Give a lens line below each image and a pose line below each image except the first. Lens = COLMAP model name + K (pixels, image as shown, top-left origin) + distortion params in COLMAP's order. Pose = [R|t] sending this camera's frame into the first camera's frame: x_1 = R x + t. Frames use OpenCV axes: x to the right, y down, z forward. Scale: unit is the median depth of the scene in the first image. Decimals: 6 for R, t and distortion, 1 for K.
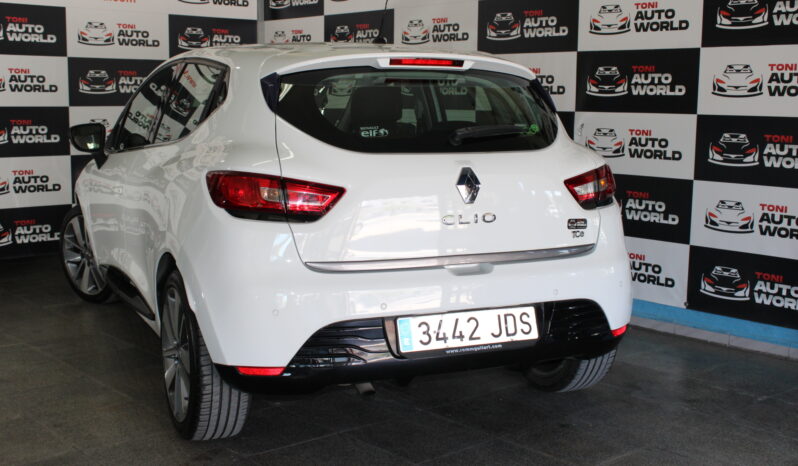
lens RADIAL K [[957.2, 0, 399.0], [0, 957.2, 233.0], [0, 0, 1]] dist [-0.056407, 0.004853]
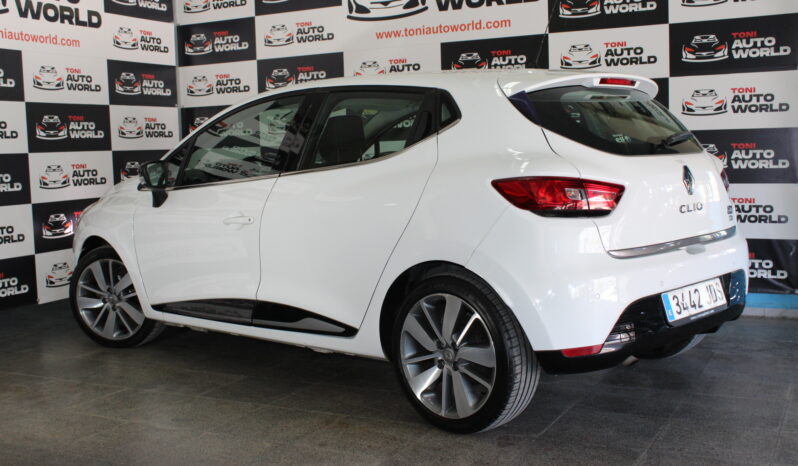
lens RADIAL K [[893.2, 0, 399.0], [0, 893.2, 233.0], [0, 0, 1]] dist [-0.086825, 0.063378]
pose [[0.929814, -0.073228, 0.360672, -0.470817], [0.090941, 0.995330, -0.032362, 0.013805], [-0.356618, 0.062891, 0.932131, 0.062825]]
